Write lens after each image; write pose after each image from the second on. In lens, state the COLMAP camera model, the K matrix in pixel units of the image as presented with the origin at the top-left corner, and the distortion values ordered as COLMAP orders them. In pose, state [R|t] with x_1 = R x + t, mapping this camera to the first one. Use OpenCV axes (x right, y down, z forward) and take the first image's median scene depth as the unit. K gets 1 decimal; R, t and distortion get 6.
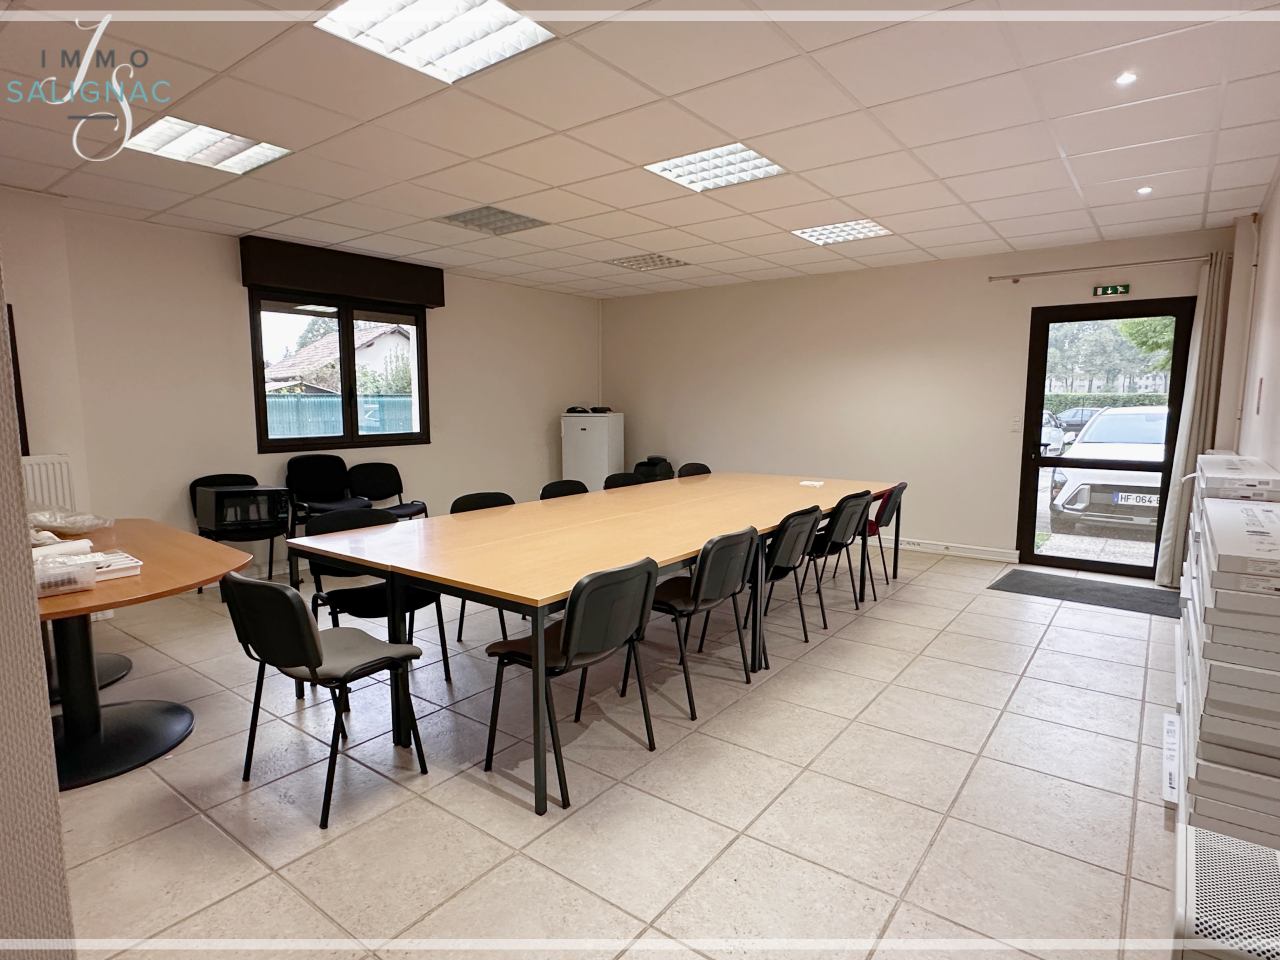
lens RADIAL K [[703.4, 0, 635.5], [0, 703.4, 484.8], [0, 0, 1]] dist [-0.032103, -0.000150]
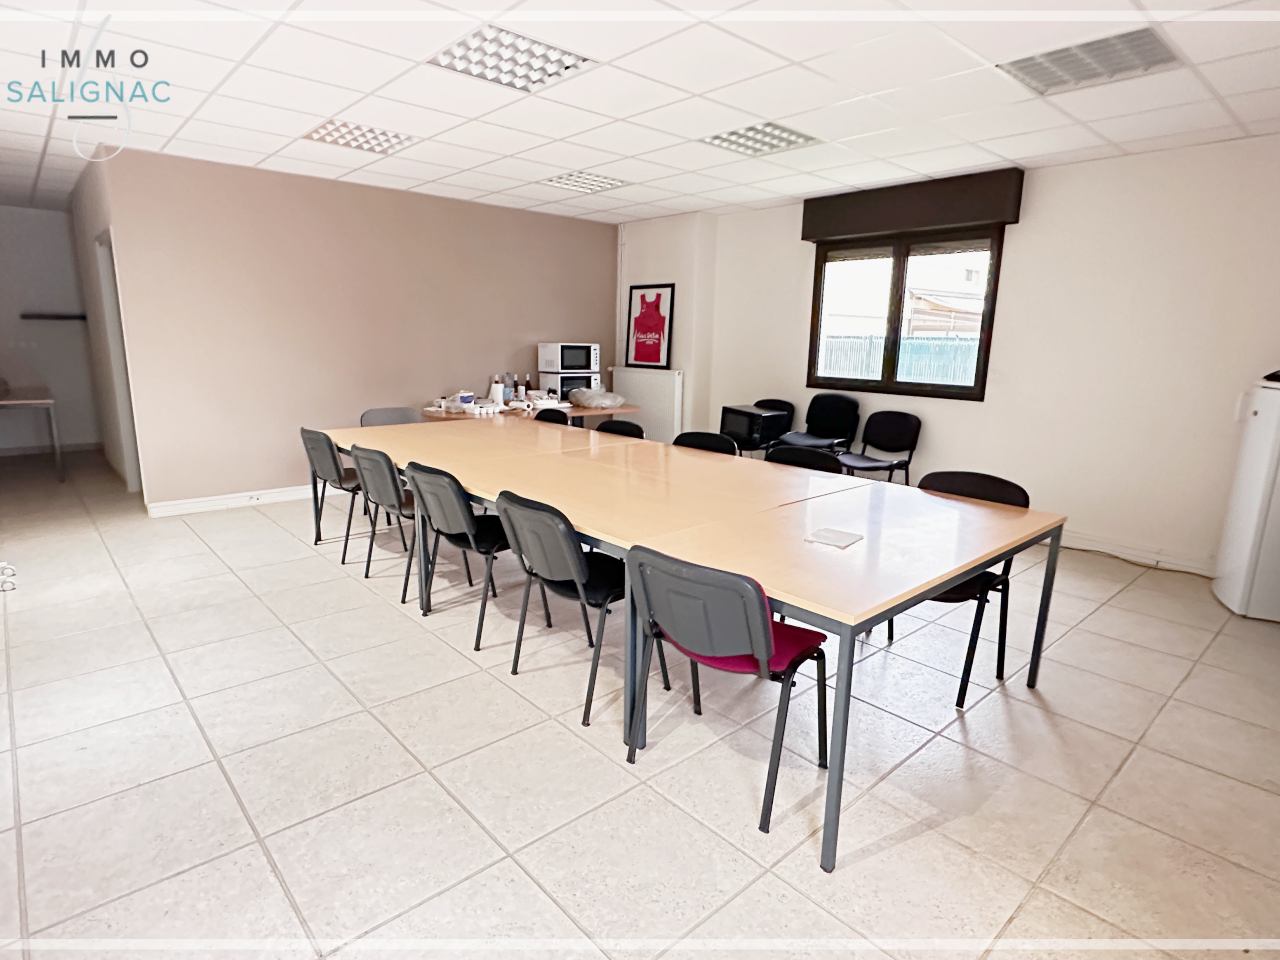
lens RADIAL K [[703.4, 0, 635.5], [0, 703.4, 484.8], [0, 0, 1]] dist [-0.032103, -0.000150]
pose [[-0.183496, 0.198683, -0.962733, 0.700162], [-0.132130, 0.965490, 0.224436, -0.117107], [0.974100, 0.168389, -0.150911, 0.946612]]
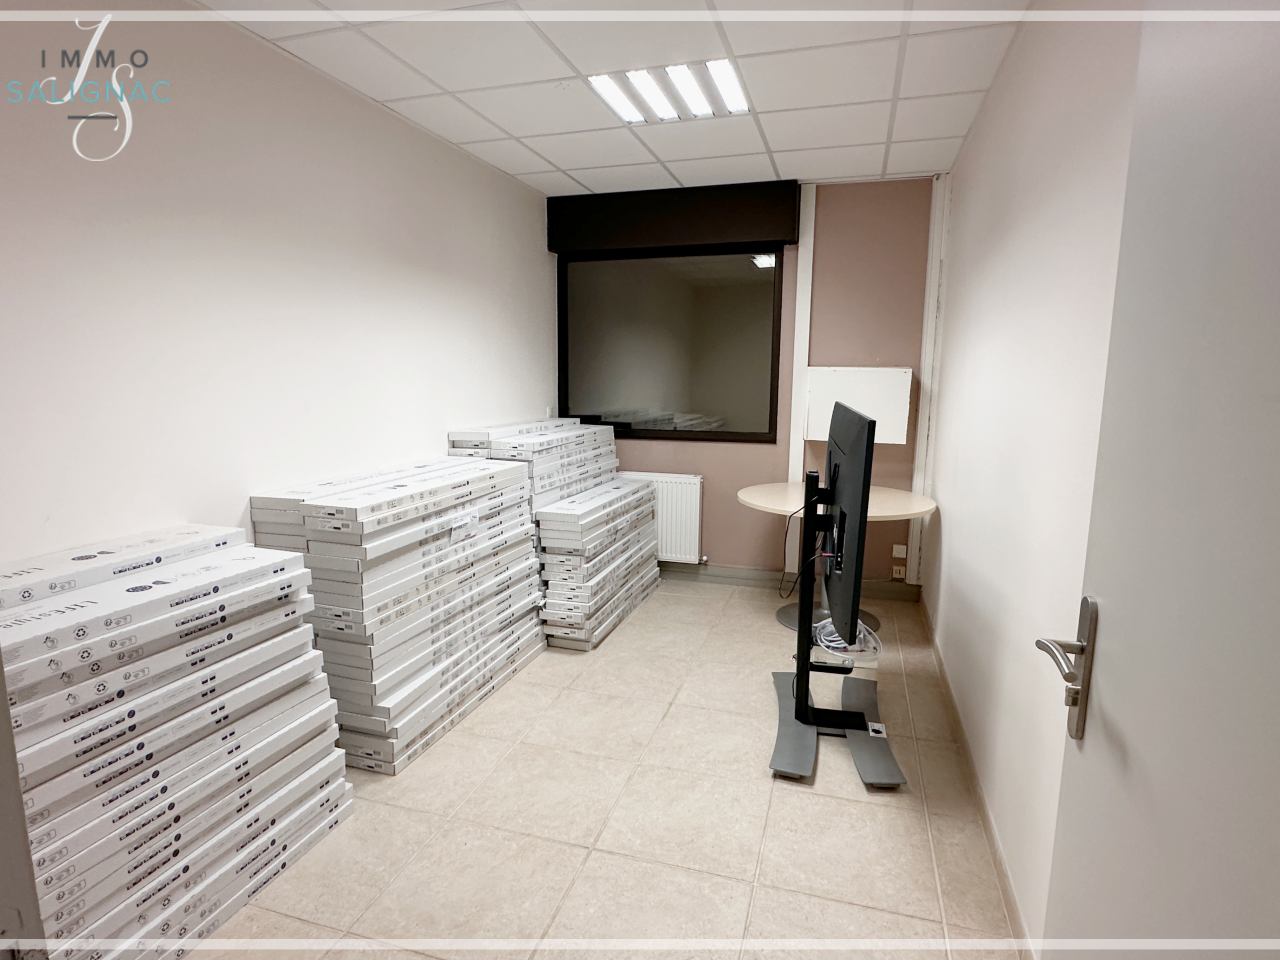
lens RADIAL K [[703.4, 0, 635.5], [0, 703.4, 484.8], [0, 0, 1]] dist [-0.032103, -0.000150]
pose [[0.938509, -0.047493, 0.341973, 0.099934], [0.037119, 0.998632, 0.036821, -0.015463], [-0.343254, -0.021863, 0.938988, 0.128096]]
